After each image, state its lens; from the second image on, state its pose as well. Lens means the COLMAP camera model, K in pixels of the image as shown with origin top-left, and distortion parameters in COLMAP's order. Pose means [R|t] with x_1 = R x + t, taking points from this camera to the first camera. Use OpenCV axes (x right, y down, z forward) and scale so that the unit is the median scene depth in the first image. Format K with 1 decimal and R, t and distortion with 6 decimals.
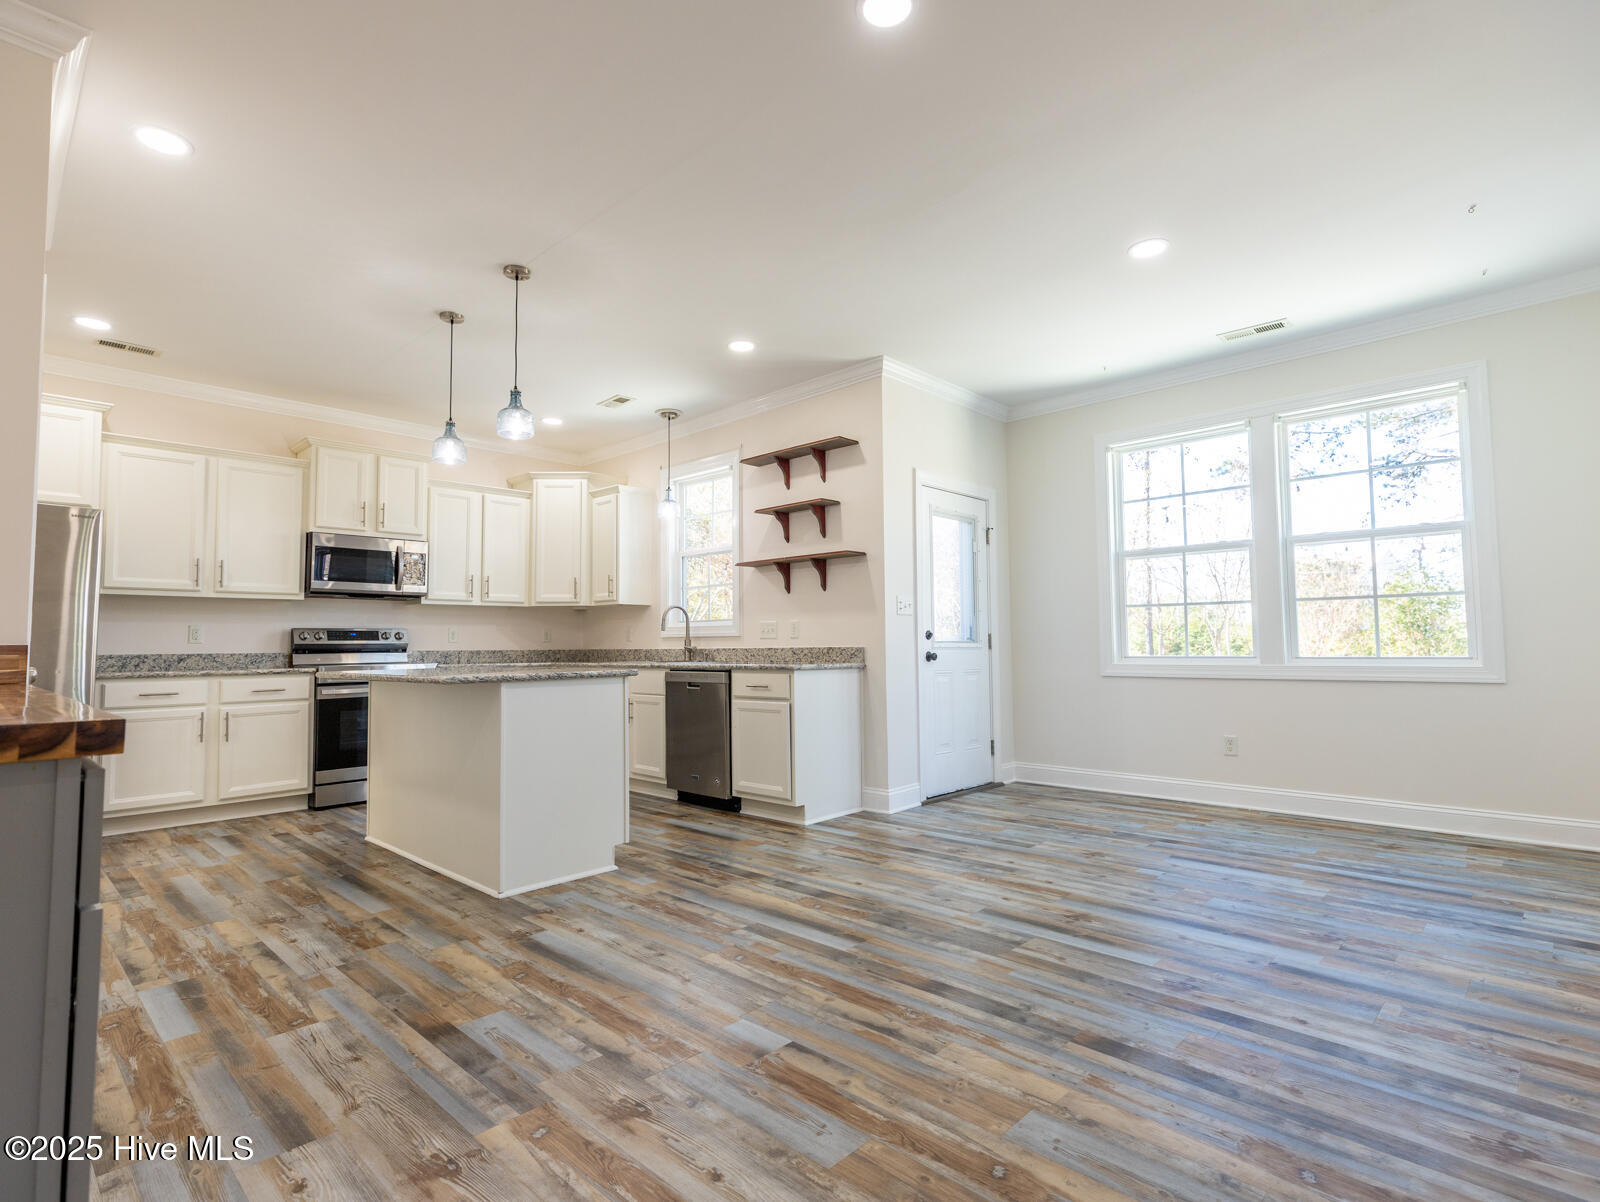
lens RADIAL K [[806.7, 0, 795.6], [0, 806.7, 602.1], [0, 0, 1]] dist [0.004117, 0.001072]
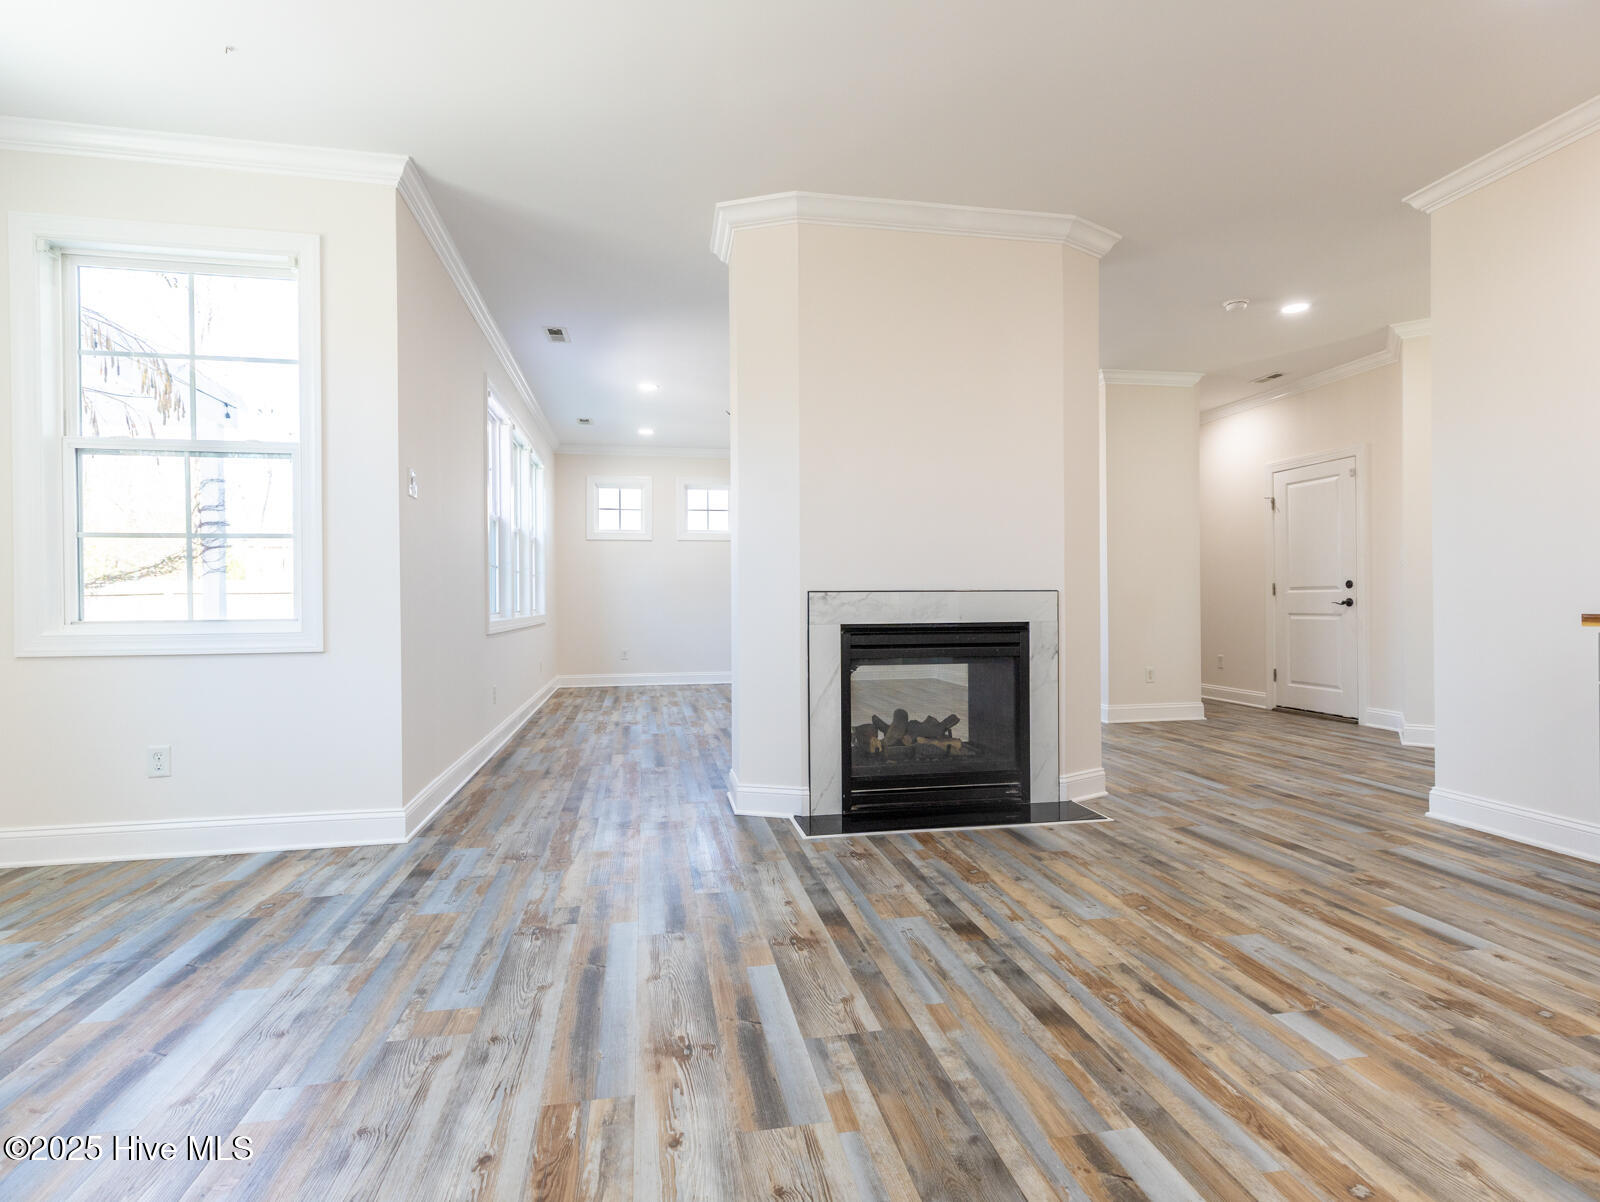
lens RADIAL K [[806.7, 0, 795.6], [0, 806.7, 602.1], [0, 0, 1]] dist [0.004117, 0.001072]
pose [[-0.815788, 0.013431, 0.578195, -0.073374], [-0.018410, 0.998621, -0.049173, 0.092426], [-0.578058, -0.050759, -0.814416, 1.516189]]
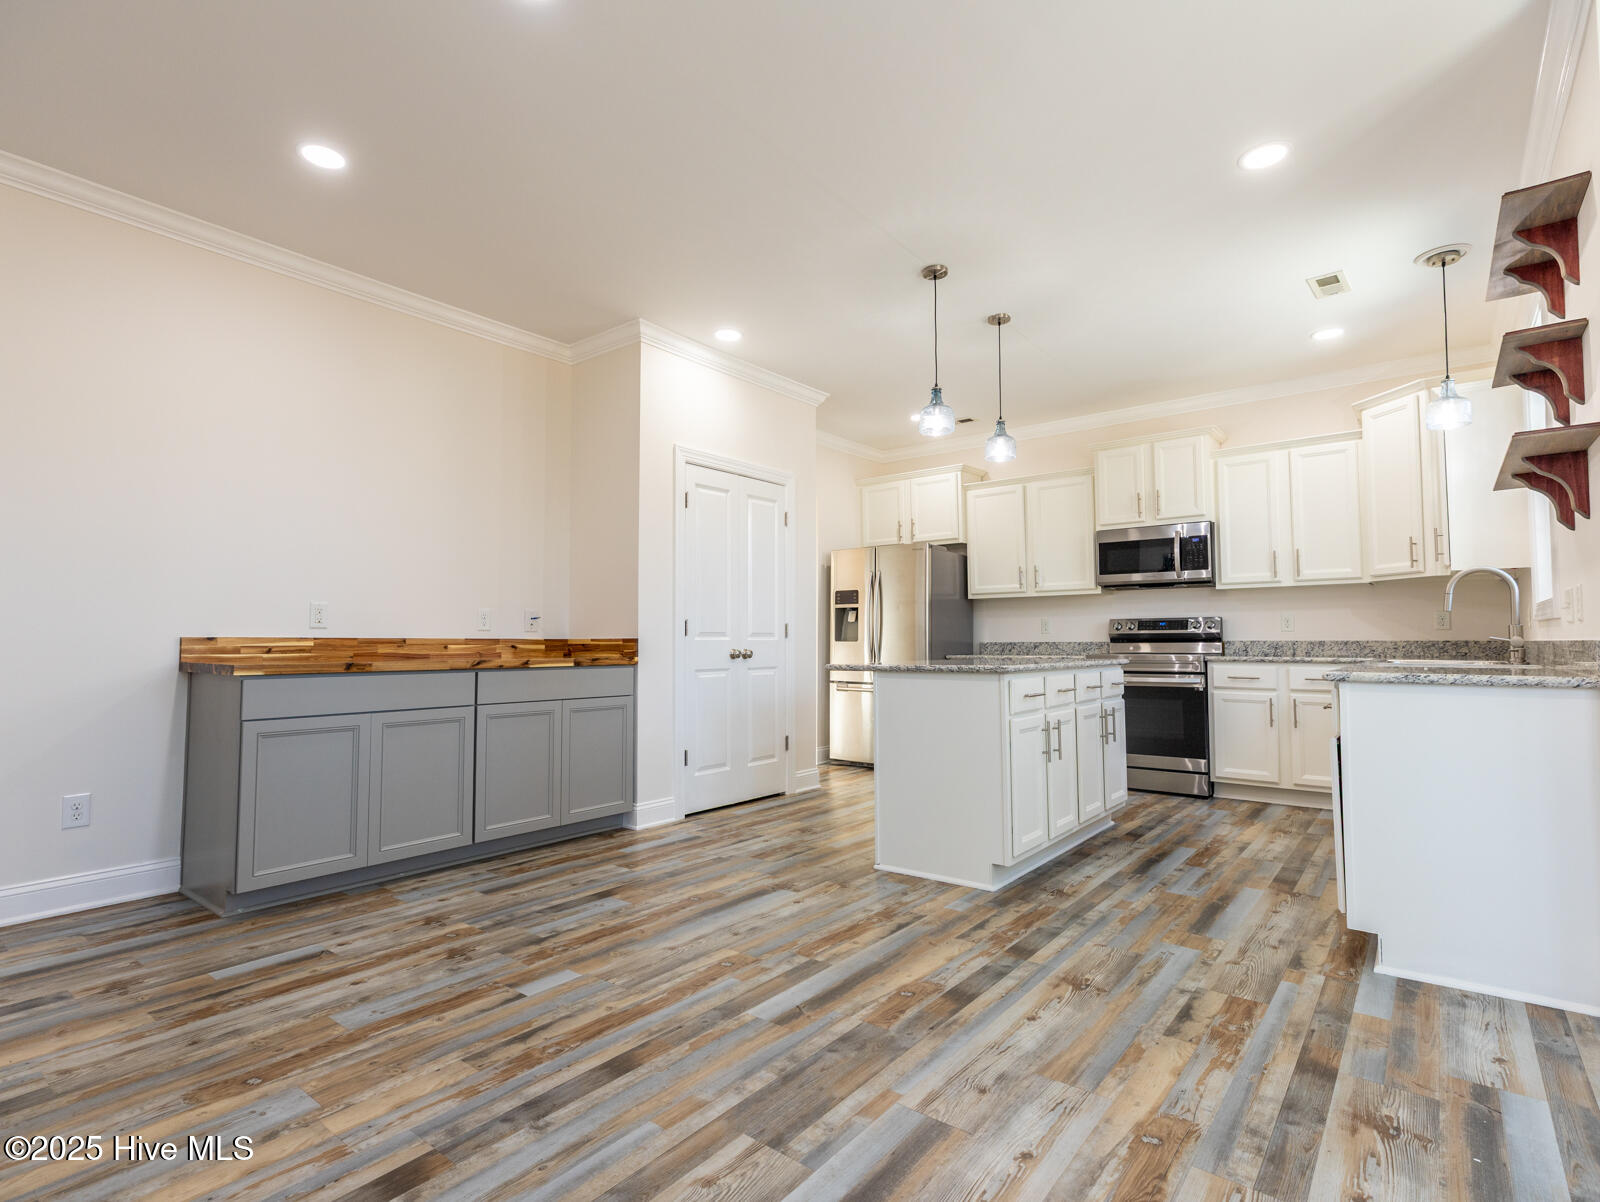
lens RADIAL K [[806.7, 0, 795.6], [0, 806.7, 602.1], [0, 0, 1]] dist [0.004117, 0.001072]
pose [[0.095933, -0.040422, -0.994567, 0.843091], [0.058173, 0.997695, -0.034938, 0.044165], [0.993686, -0.054505, 0.098063, 0.932721]]
